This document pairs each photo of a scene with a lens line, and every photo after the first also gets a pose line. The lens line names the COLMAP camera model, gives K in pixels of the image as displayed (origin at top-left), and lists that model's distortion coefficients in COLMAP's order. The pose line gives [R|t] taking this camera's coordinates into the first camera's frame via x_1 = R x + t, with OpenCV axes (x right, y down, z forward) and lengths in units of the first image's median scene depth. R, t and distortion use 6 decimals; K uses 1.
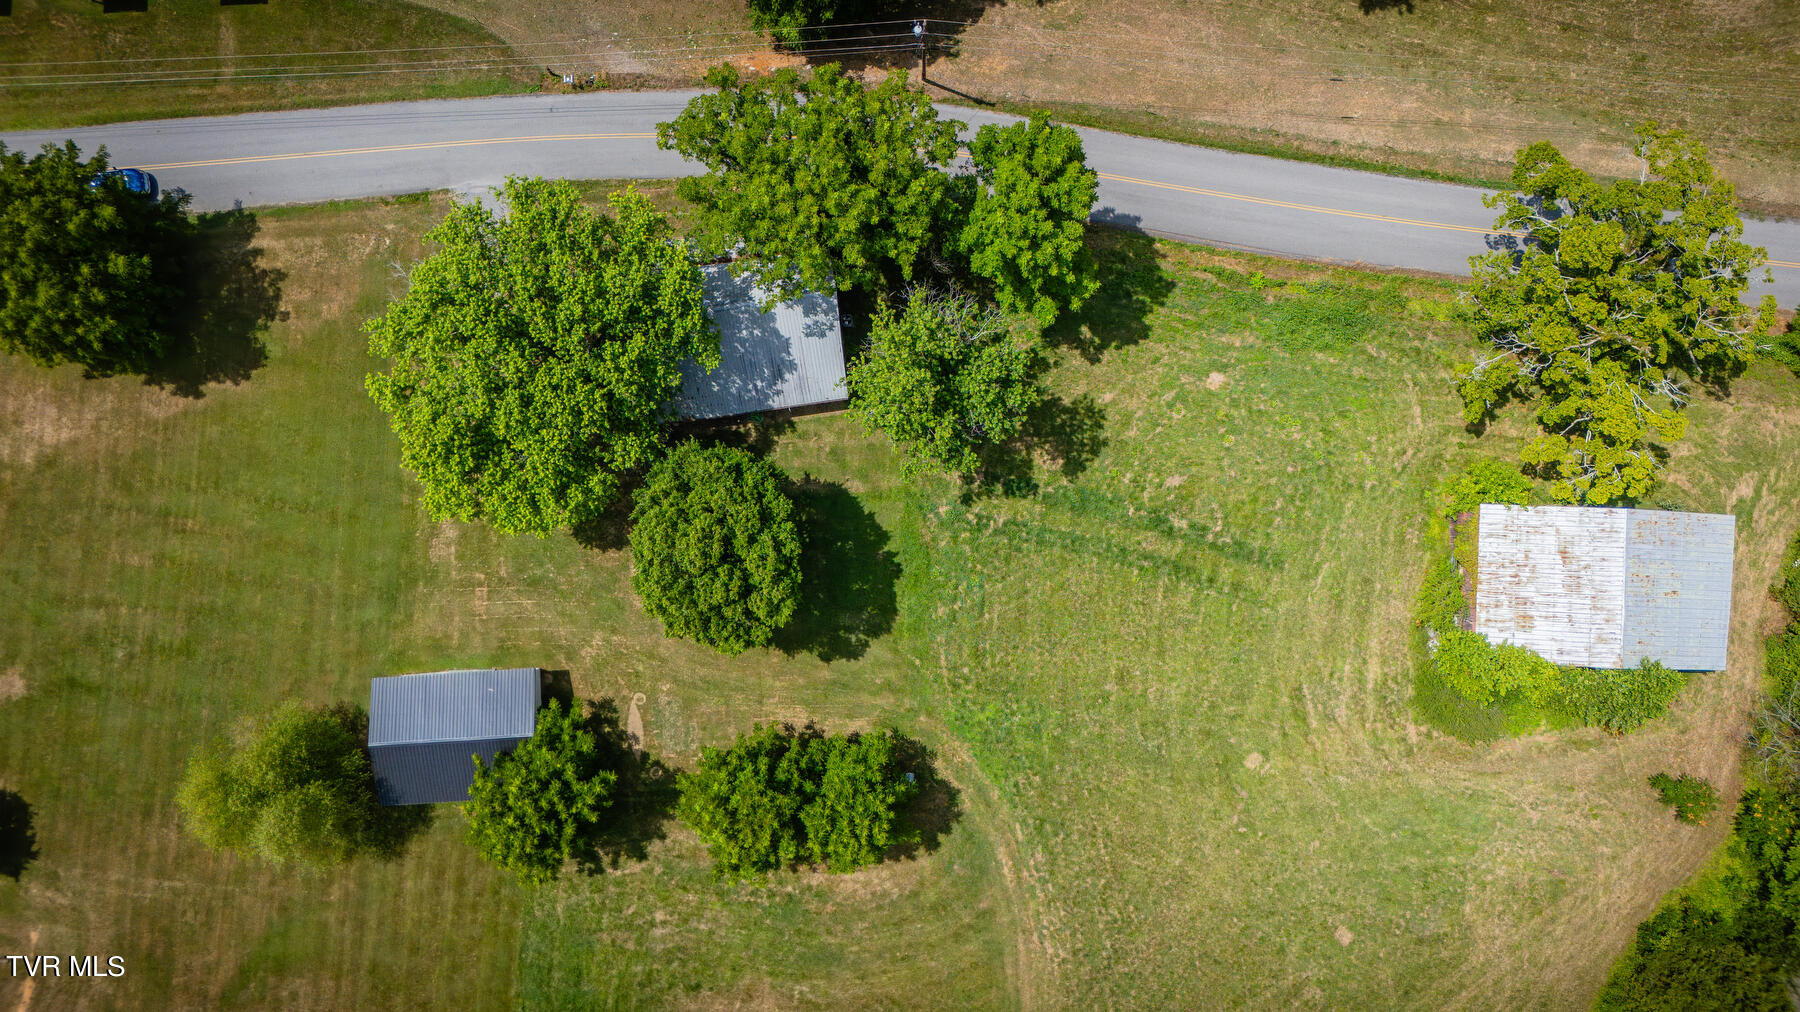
lens RADIAL K [[1316.3, 0, 897.0], [0, 1316.3, 502.7], [0, 0, 1]] dist [0.050938, -0.052413]
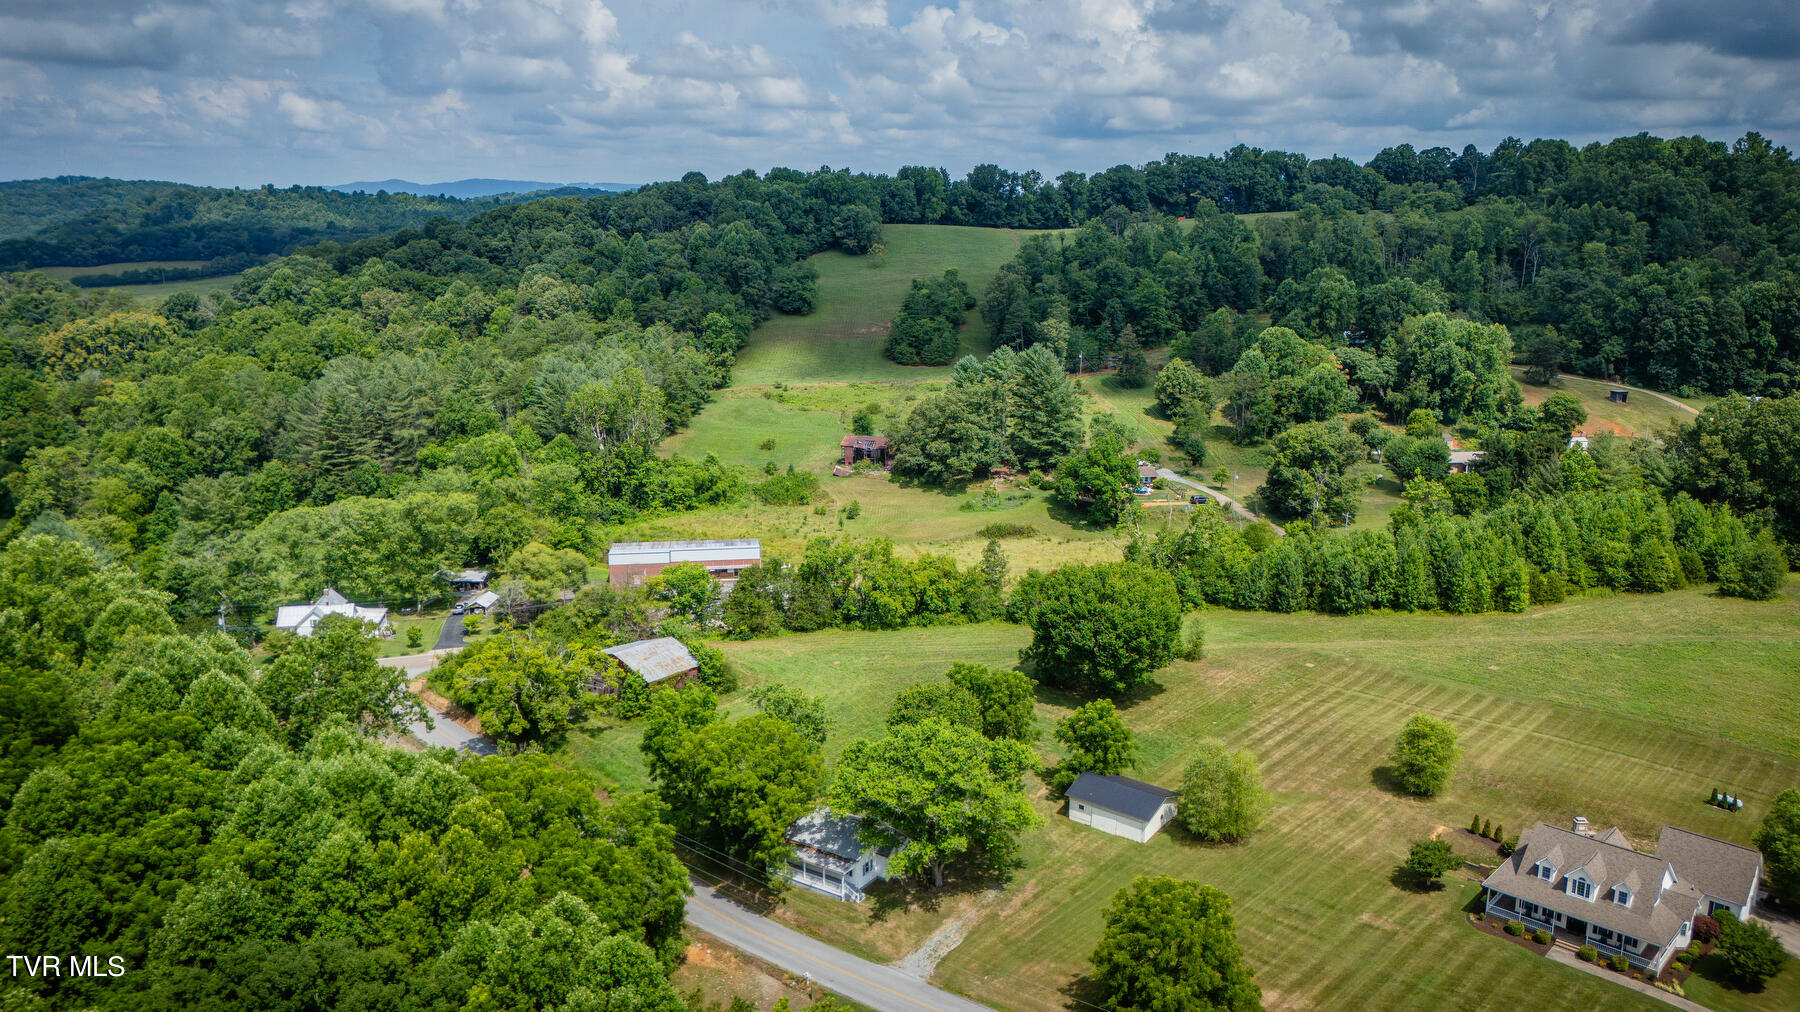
lens RADIAL K [[1316.3, 0, 889.7], [0, 1316.3, 498.7], [0, 0, 1]] dist [0.050938, -0.052413]
pose [[-0.742987, -0.162418, 0.649300, -1.116683], [0.669286, -0.172918, 0.722603, -1.161374], [-0.005088, 0.971452, 0.237180, 0.203866]]
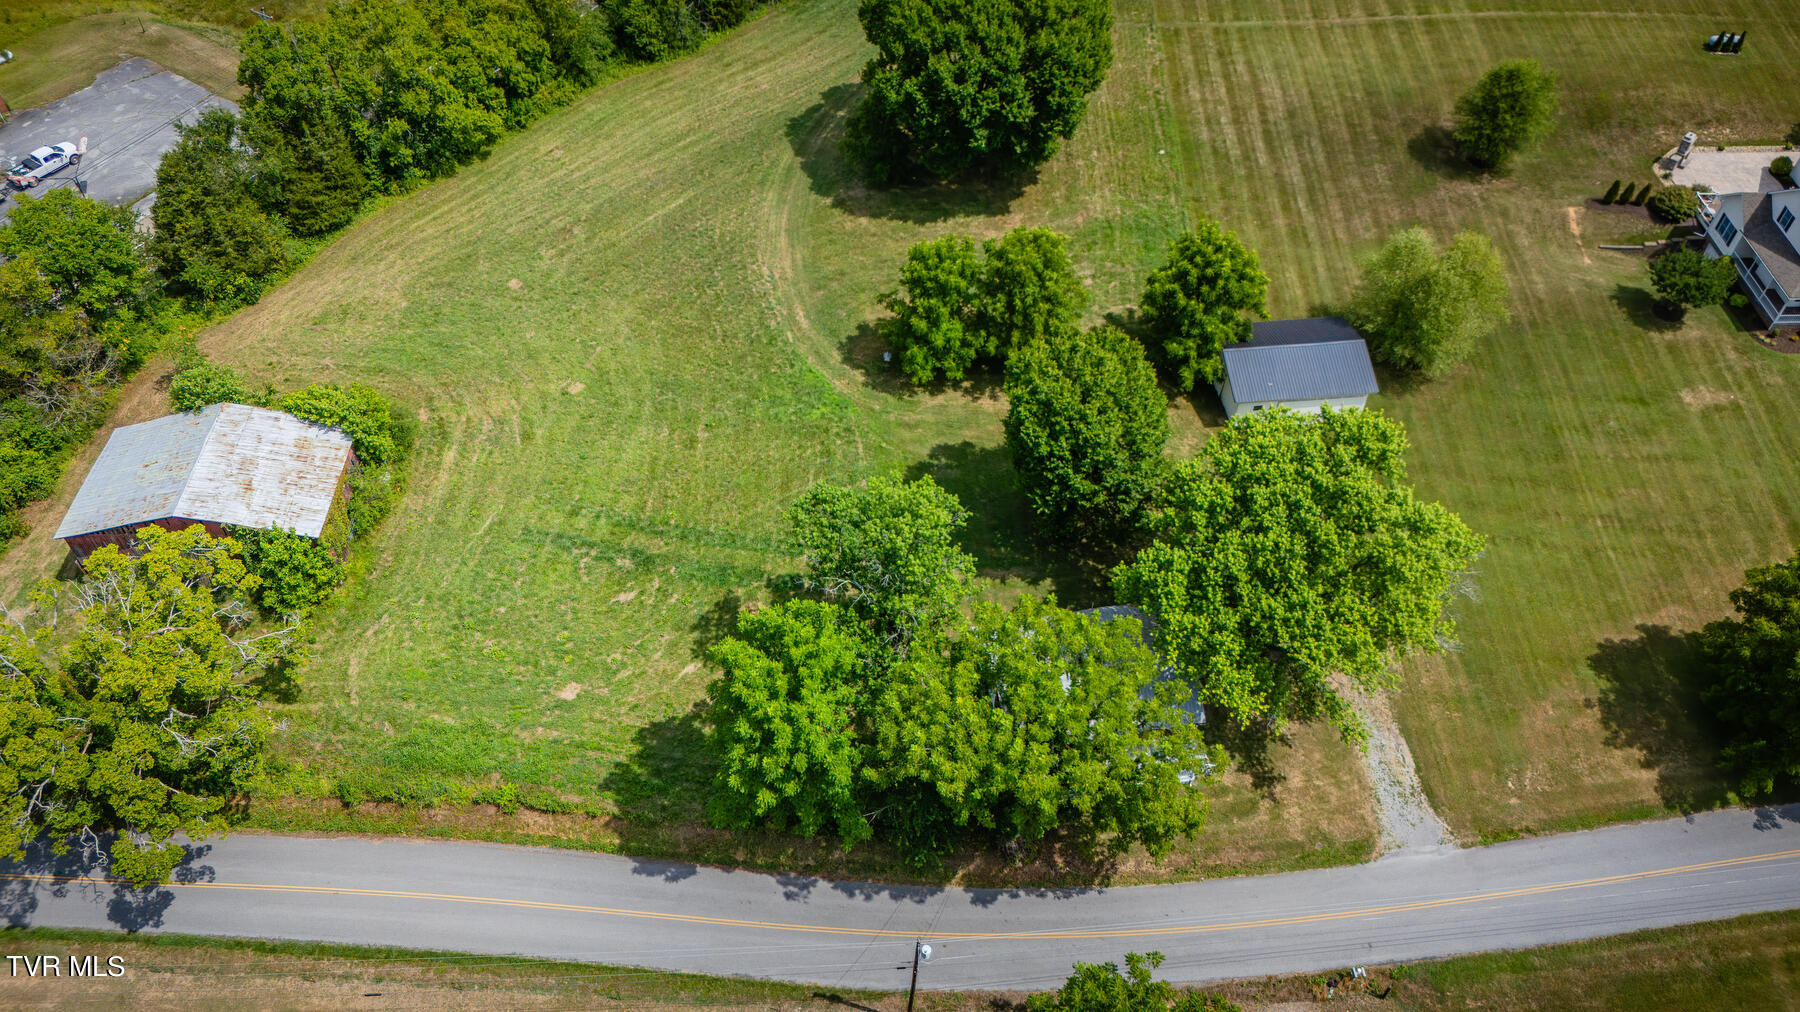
lens RADIAL K [[1316.3, 0, 890.0], [0, 1316.3, 510.7], [0, 0, 1]] dist [0.050938, -0.052413]
pose [[-0.998536, 0.021458, -0.049655, 0.064551], [-0.048692, -0.756398, 0.652297, -0.614753], [-0.023562, 0.653760, 0.756335, 0.227773]]
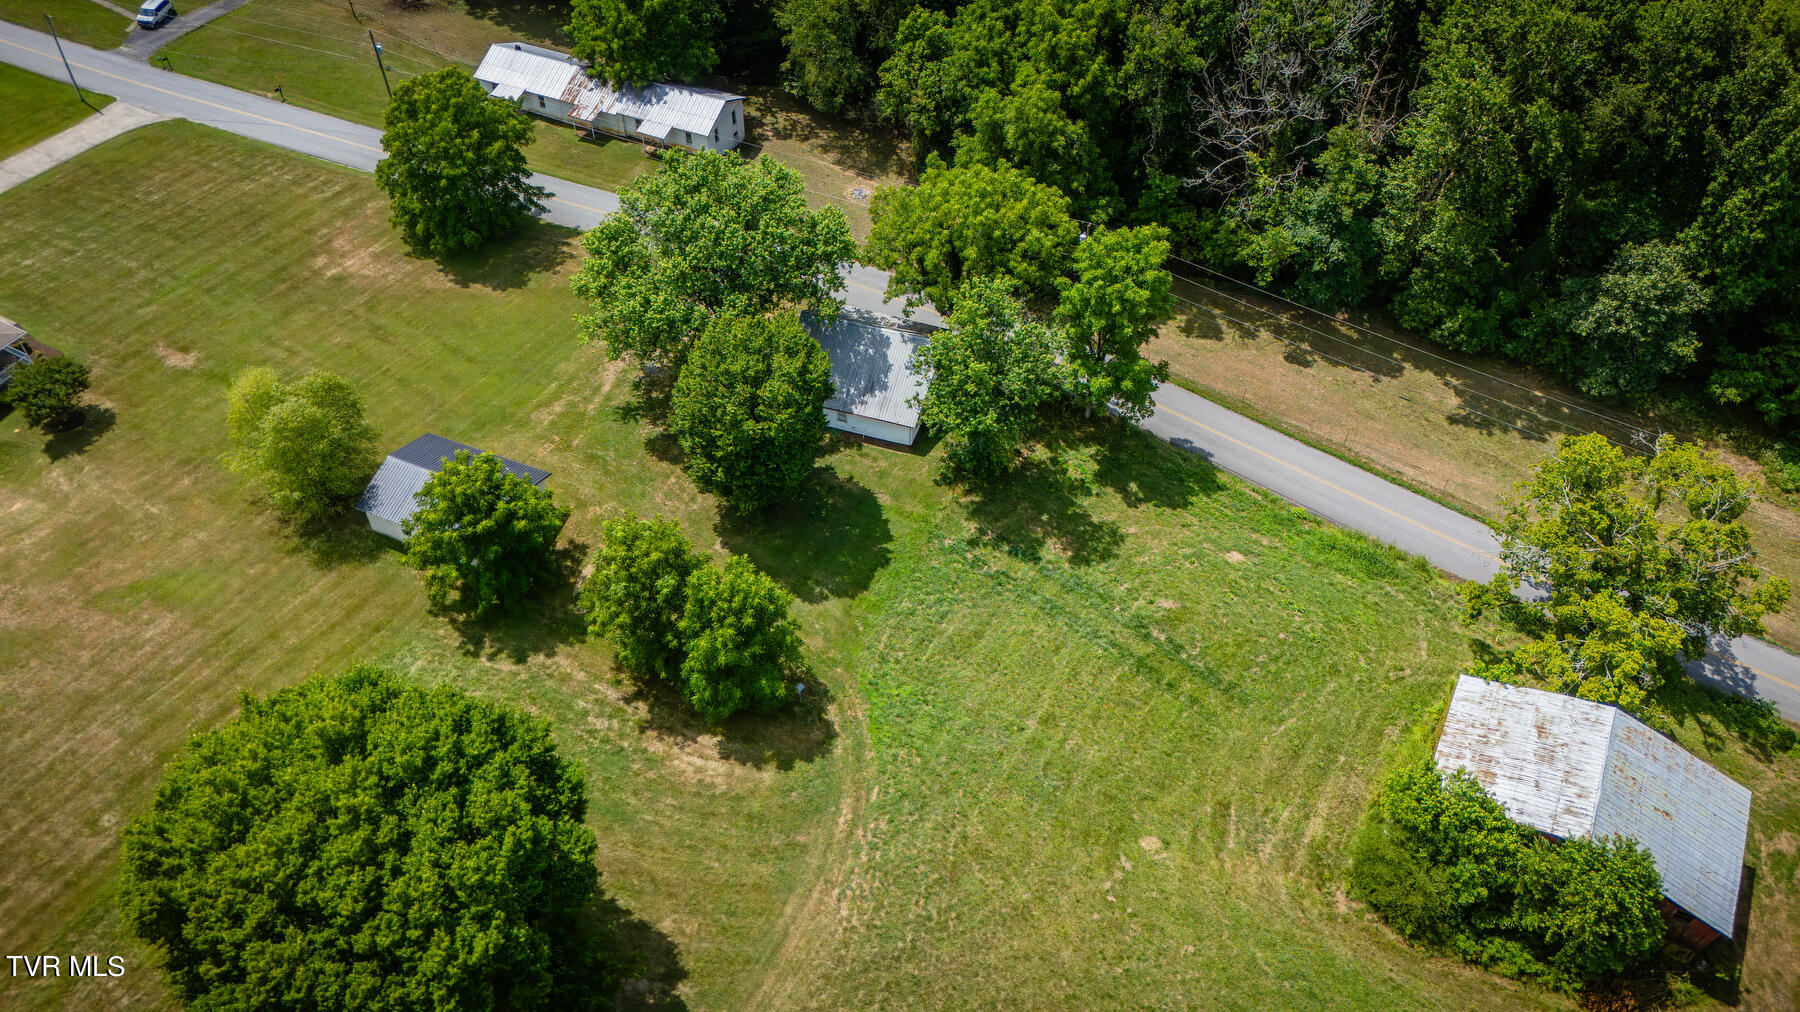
lens RADIAL K [[1316.3, 0, 899.9], [0, 1316.3, 514.6], [0, 0, 1]] dist [0.050938, -0.052413]
pose [[0.896162, 0.323173, -0.304061, 0.316813], [-0.443701, 0.645287, -0.621879, 0.672492], [-0.004768, 0.692217, 0.721674, 0.220541]]
